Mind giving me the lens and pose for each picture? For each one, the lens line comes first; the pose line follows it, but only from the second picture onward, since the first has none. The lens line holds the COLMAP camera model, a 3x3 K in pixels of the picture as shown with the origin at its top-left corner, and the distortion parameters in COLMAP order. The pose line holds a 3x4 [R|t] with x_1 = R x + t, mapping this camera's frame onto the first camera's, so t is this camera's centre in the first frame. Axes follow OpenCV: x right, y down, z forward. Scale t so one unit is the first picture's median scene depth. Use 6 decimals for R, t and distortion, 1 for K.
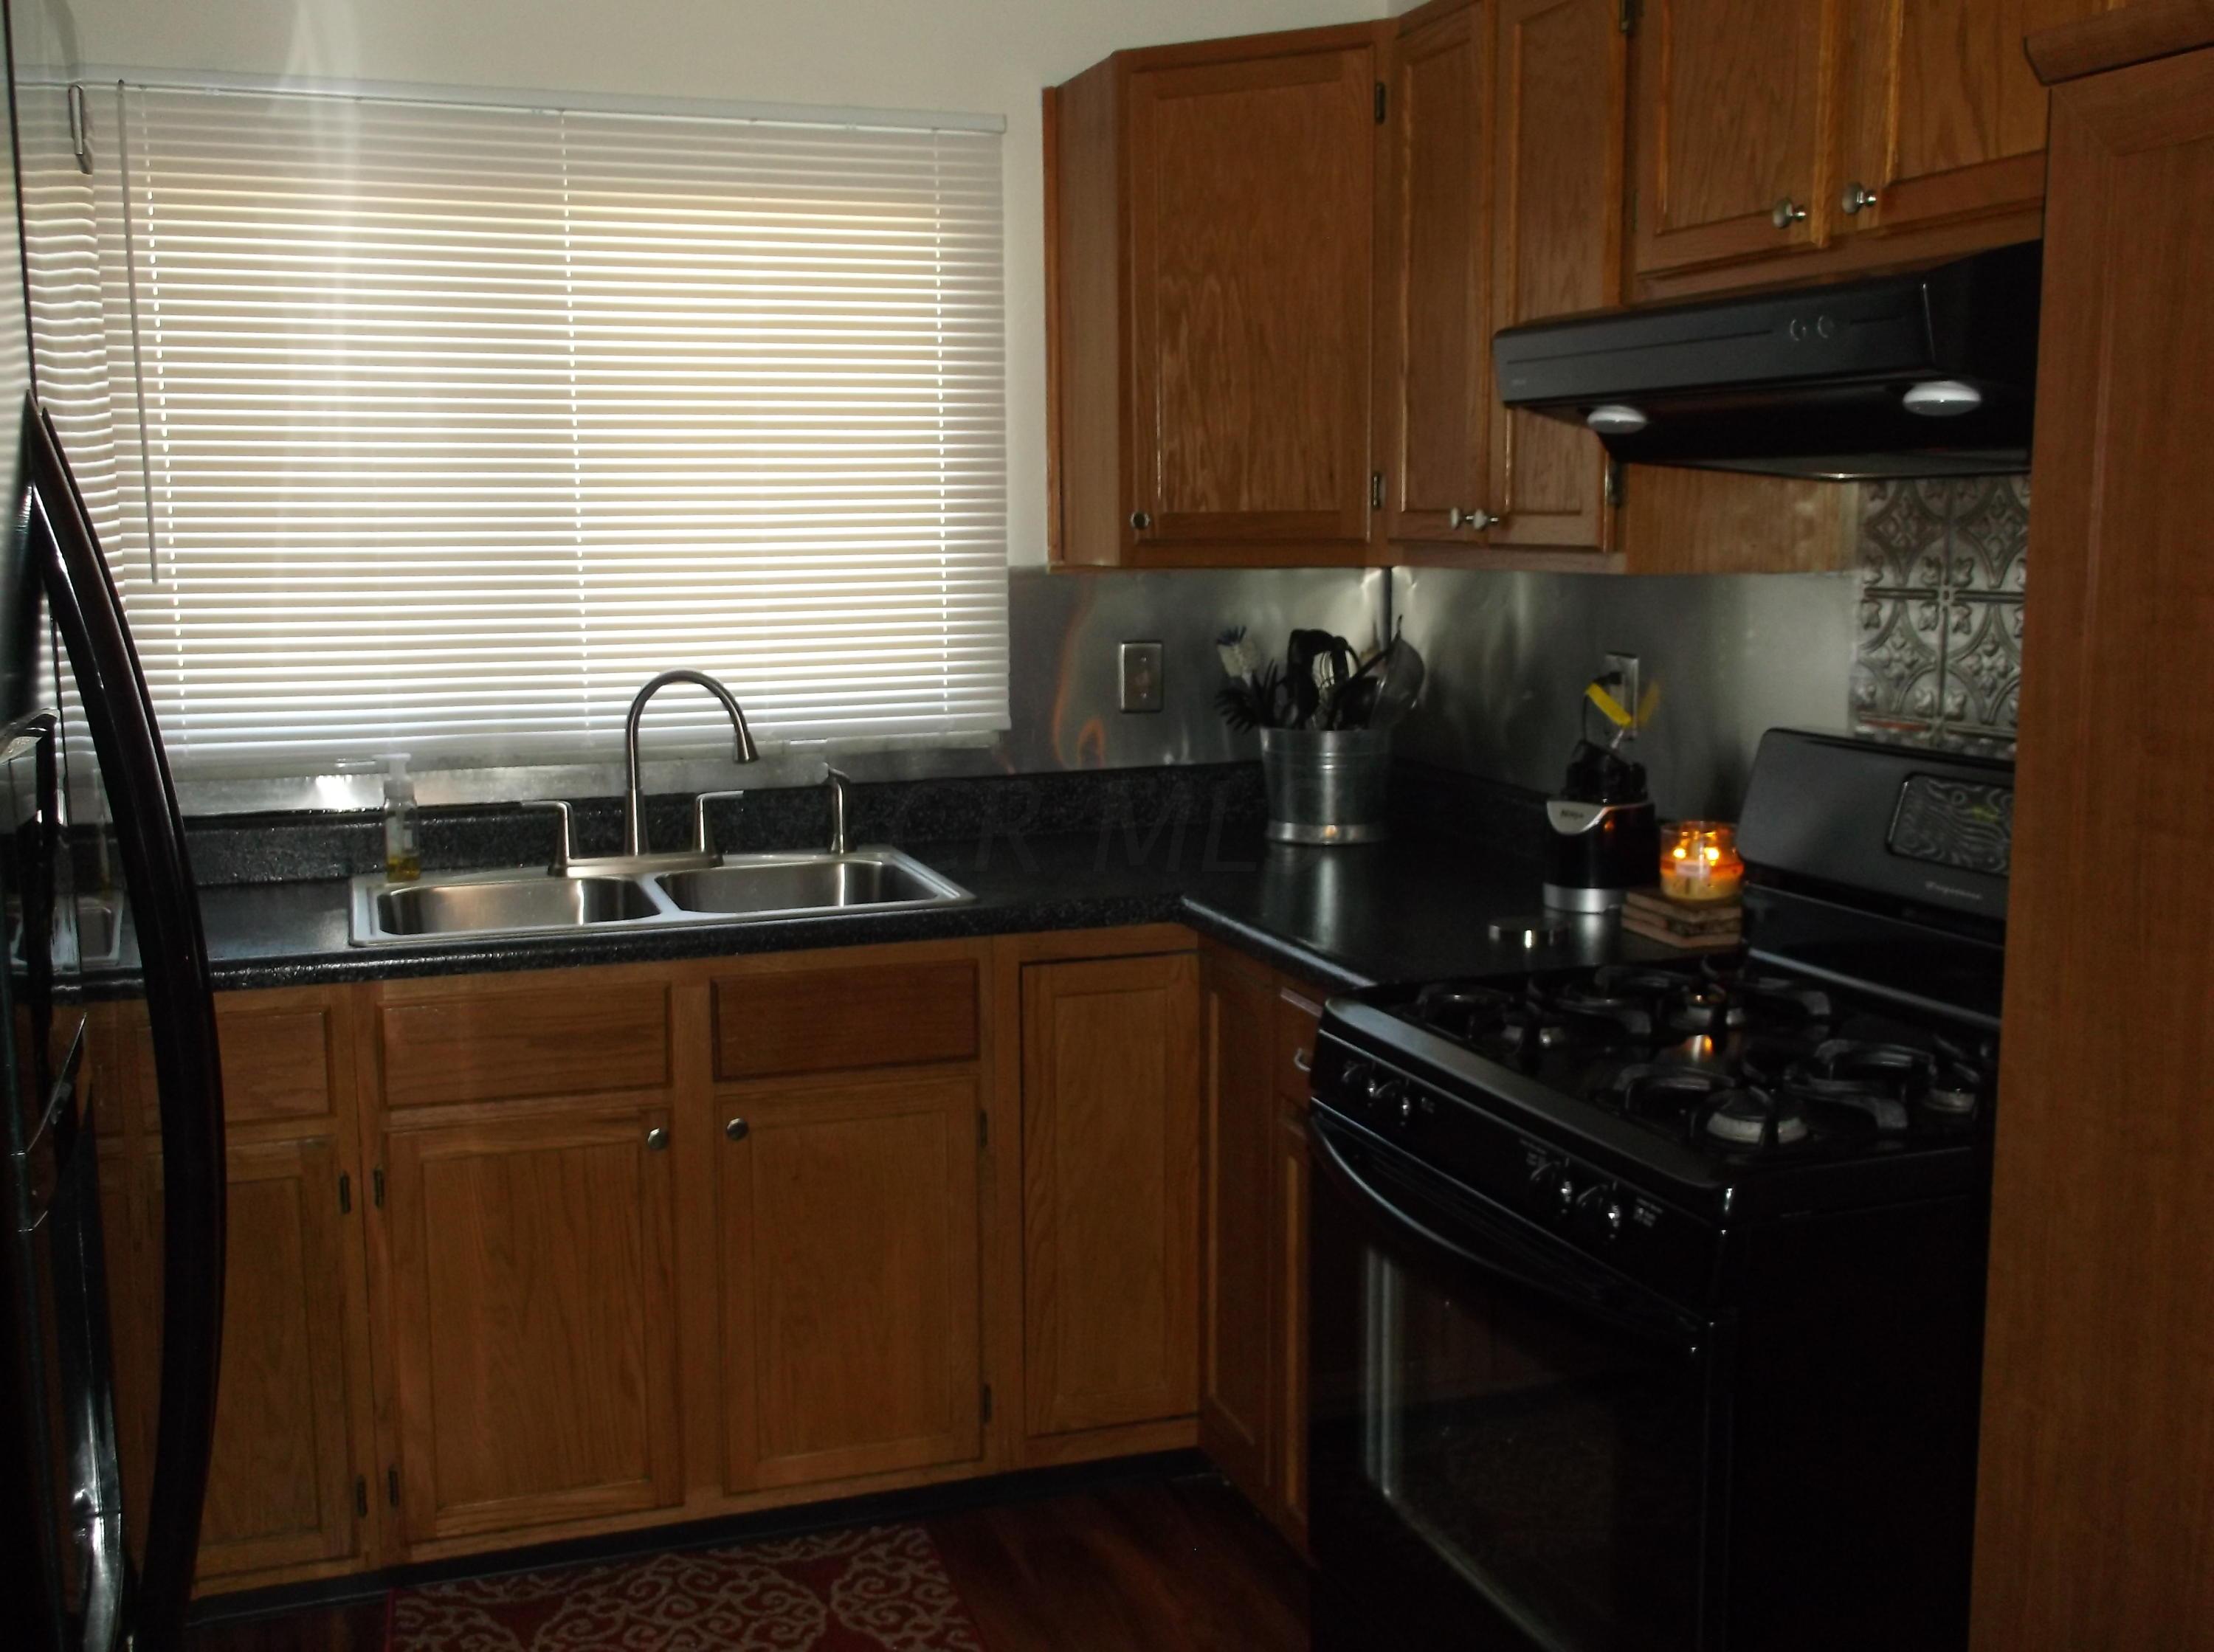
lens RADIAL K [[2204.6, 0, 1101.9], [0, 2204.6, 827.6], [0, 0, 1]] dist [0.027931, 0.000000]
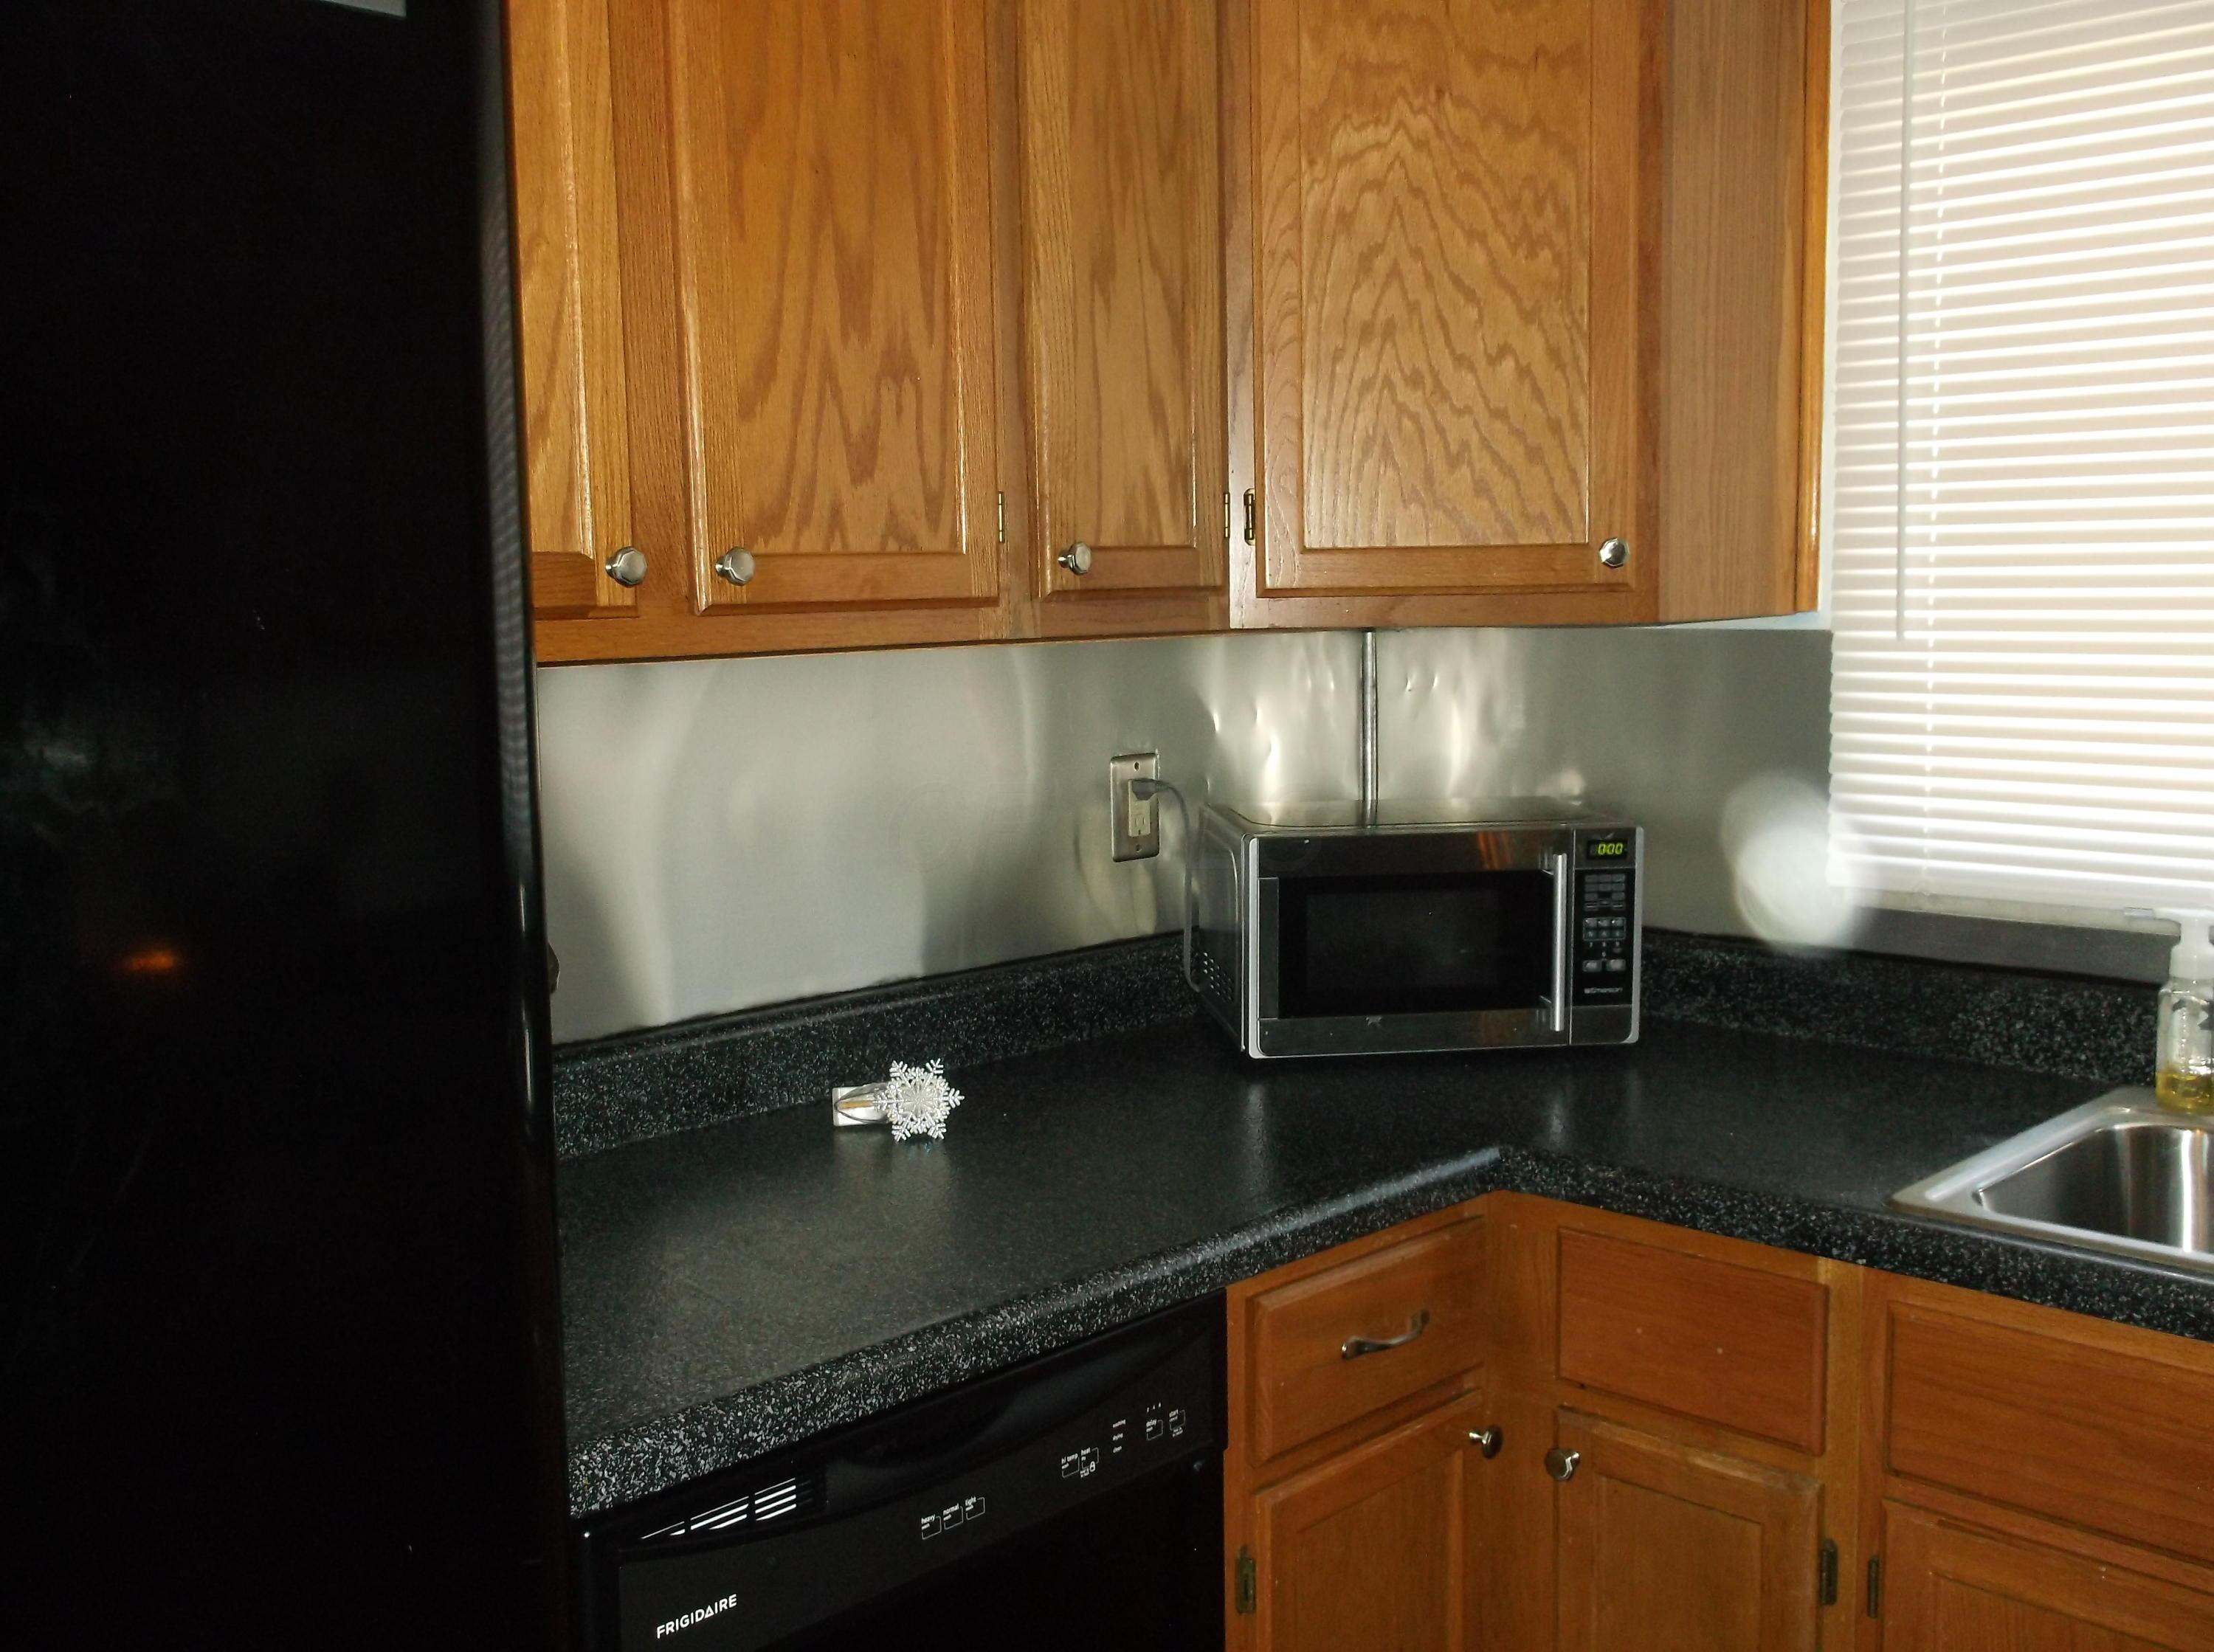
lens RADIAL K [[2204.6, 0, 1107.0], [0, 2204.6, 823.9], [0, 0, 1]] dist [0.027931, 0.000000]
pose [[0.434571, 0.108048, -0.894133, 0.035473], [-0.114507, 0.991350, 0.064142, -0.019822], [0.893329, 0.074510, 0.443184, 0.134263]]
